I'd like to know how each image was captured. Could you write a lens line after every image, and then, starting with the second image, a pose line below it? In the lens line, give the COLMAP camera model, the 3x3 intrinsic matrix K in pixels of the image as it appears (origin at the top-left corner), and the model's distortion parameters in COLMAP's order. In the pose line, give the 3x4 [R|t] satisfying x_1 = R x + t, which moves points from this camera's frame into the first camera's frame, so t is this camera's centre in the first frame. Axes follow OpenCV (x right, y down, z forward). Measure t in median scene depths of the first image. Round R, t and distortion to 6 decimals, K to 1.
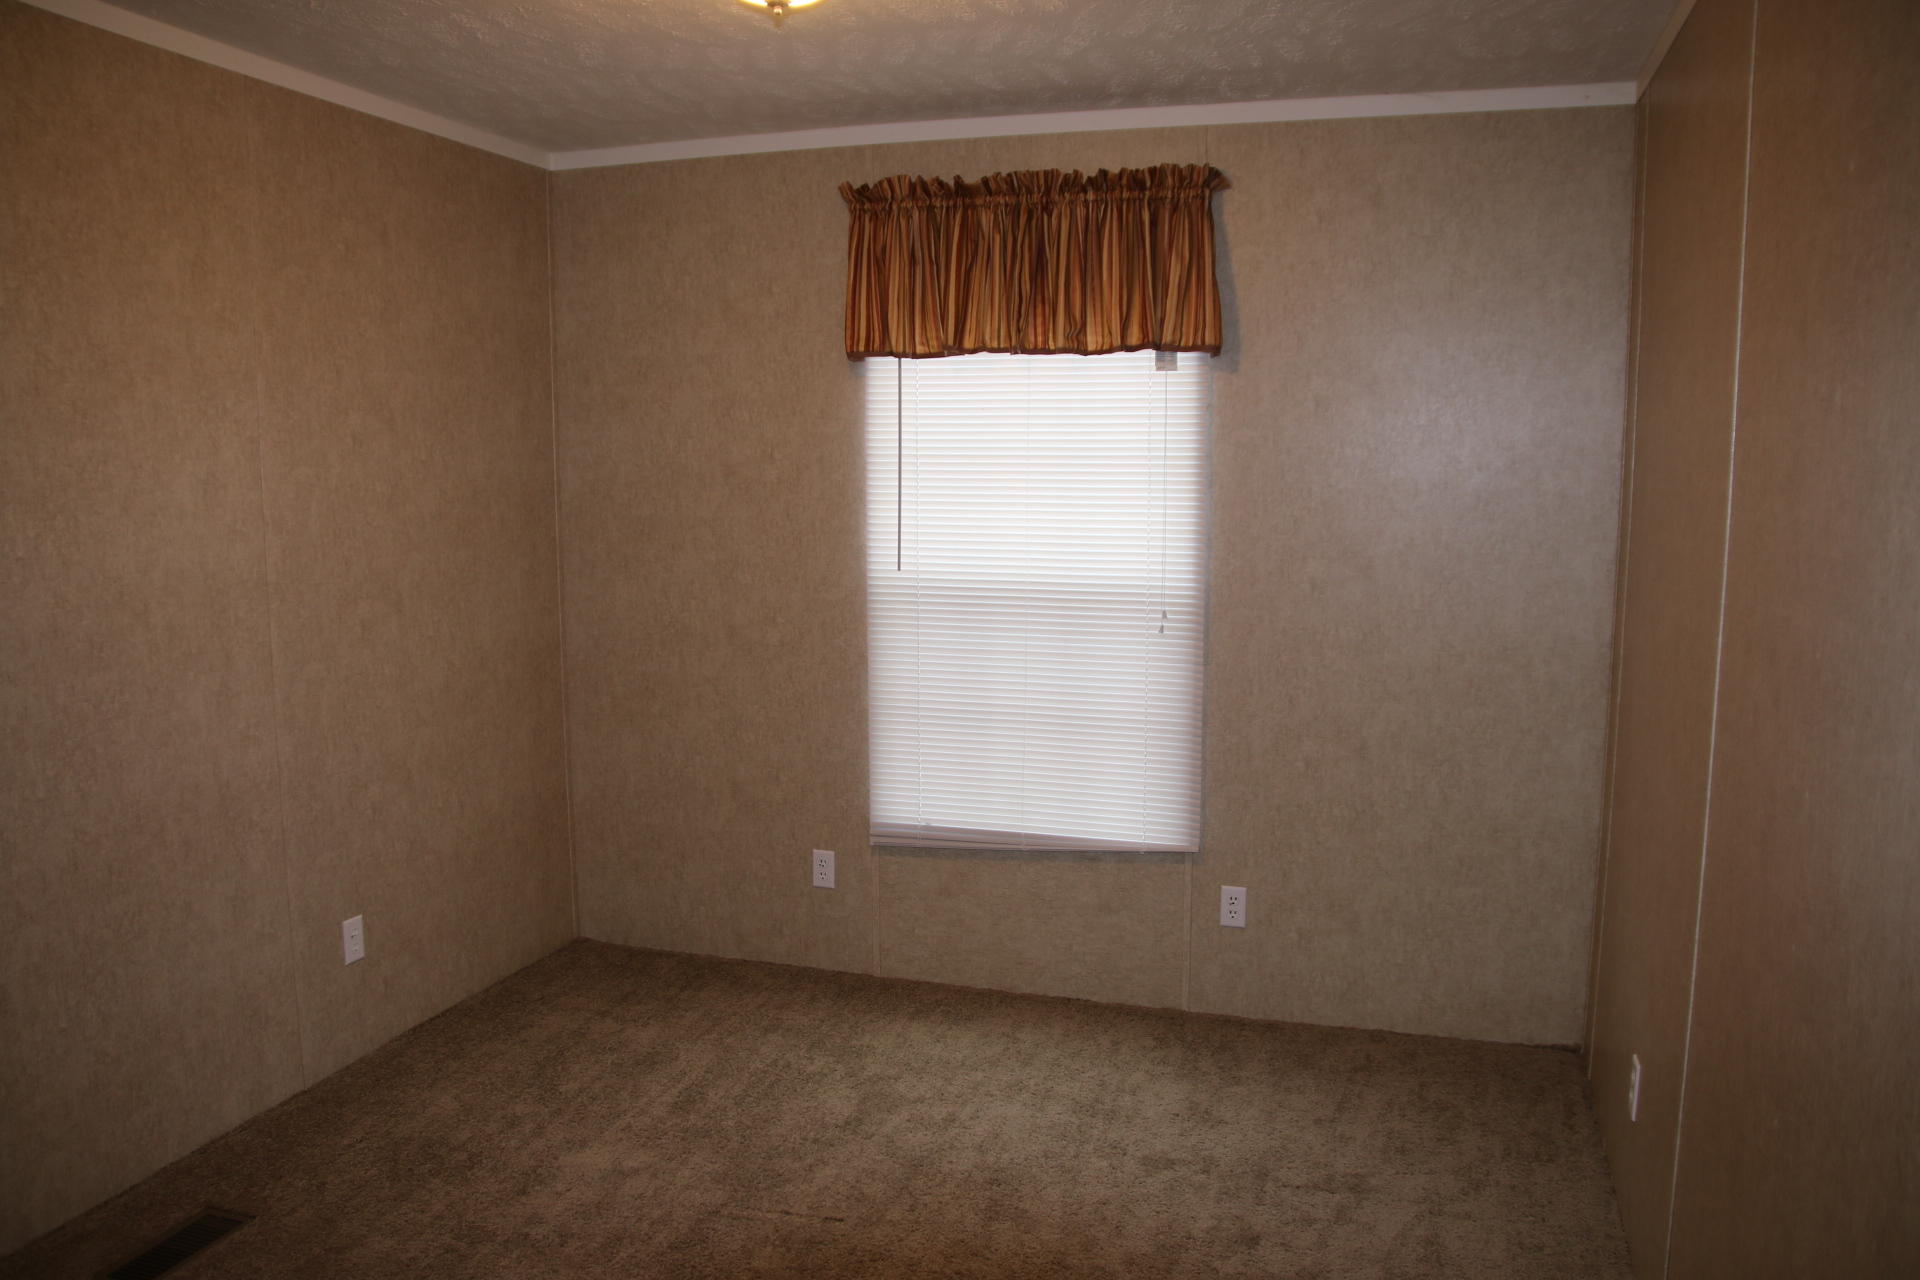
lens RADIAL K [[1442.4, 0, 960.0], [0, 1442.4, 640.0], [0, 0, 1]] dist [-0.123202, -0.000650]
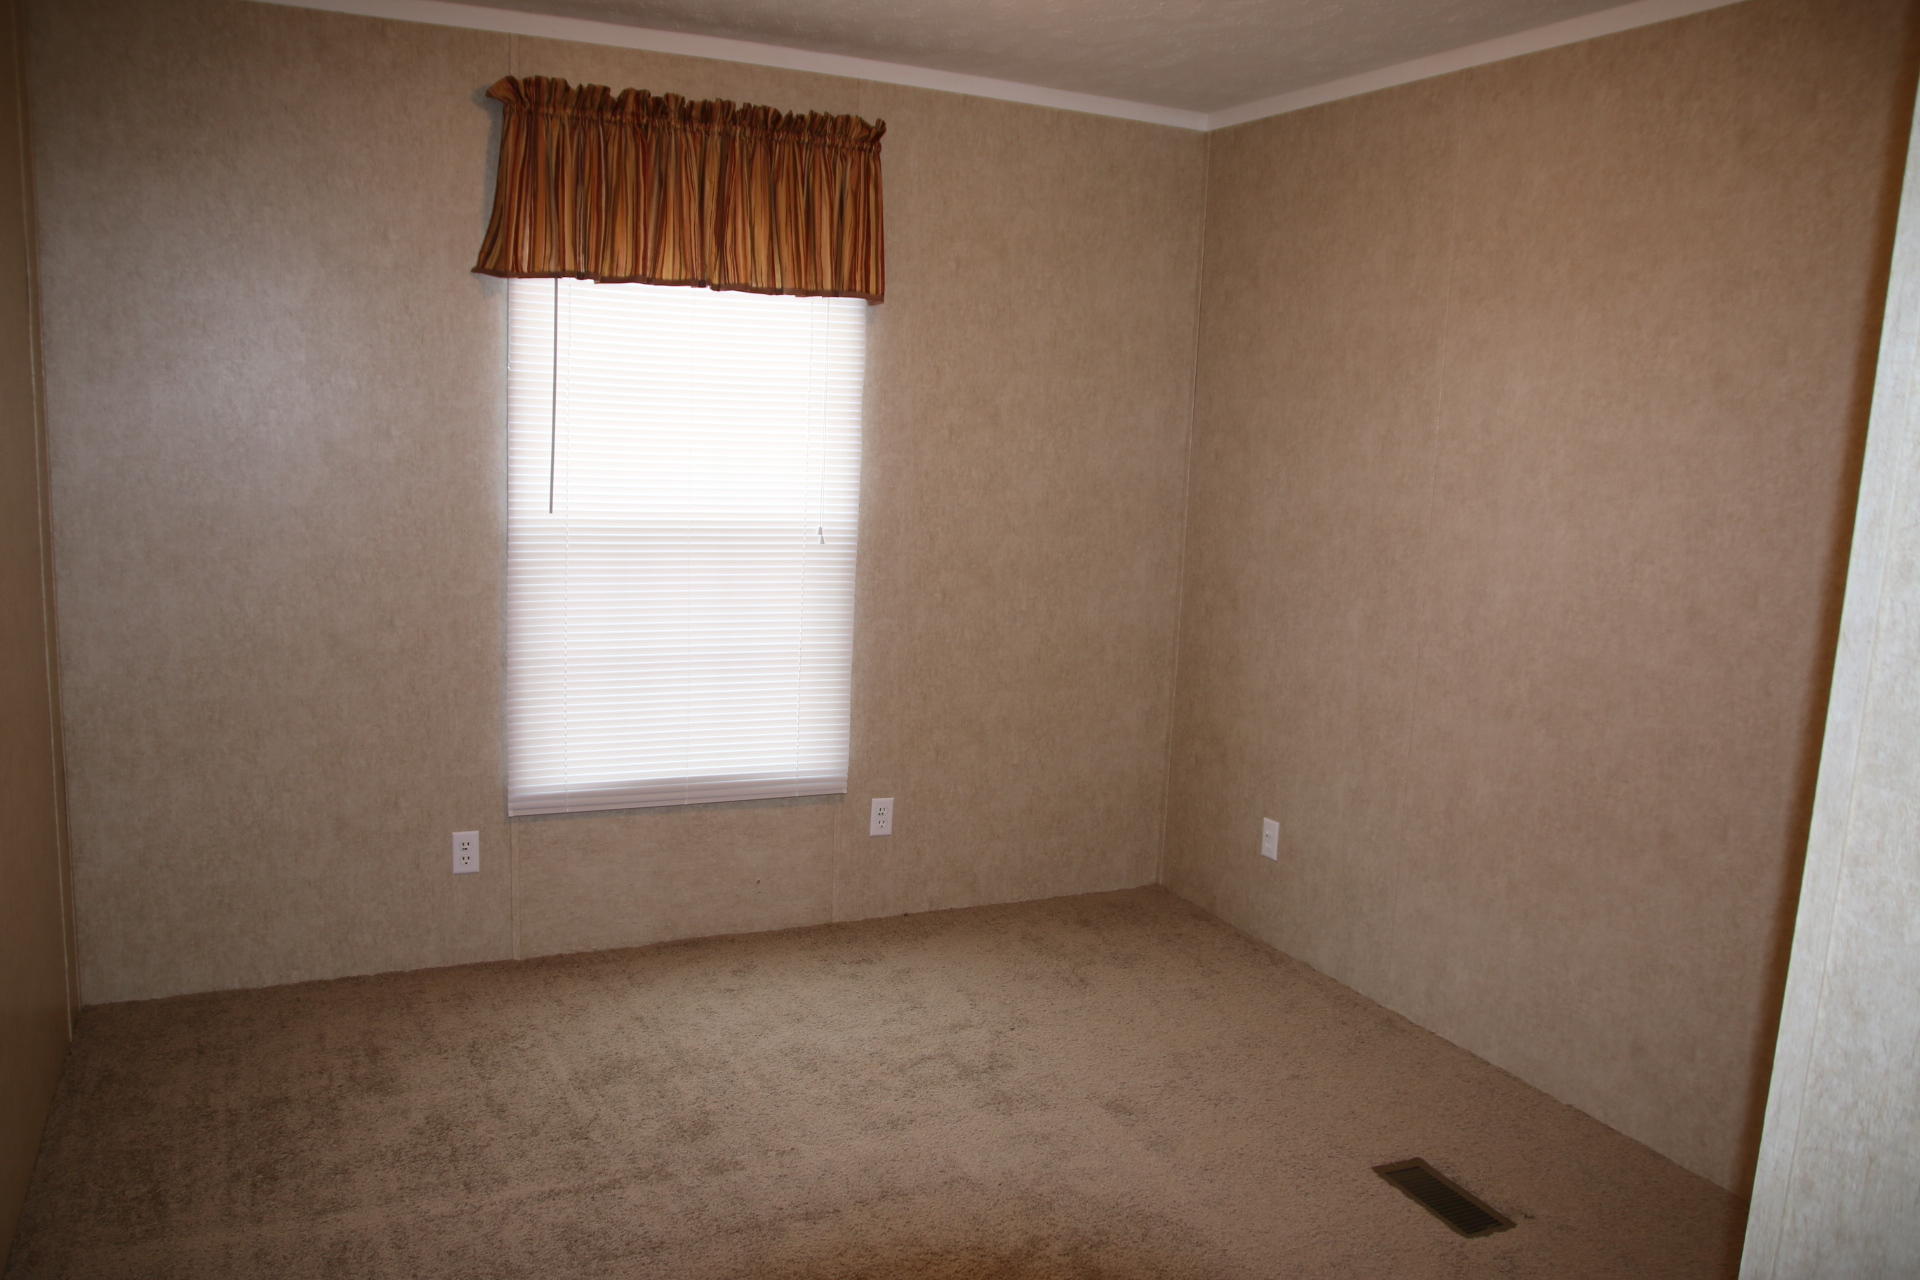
lens RADIAL K [[1472.8, 0, 960.0], [0, 1472.8, 640.0], [0, 0, 1]] dist [-0.157717, 0.144871]
pose [[0.722846, -0.080797, 0.686269, -0.506779], [0.044766, 0.996530, 0.070173, -0.021263], [-0.689557, -0.020002, 0.723955, 0.156481]]
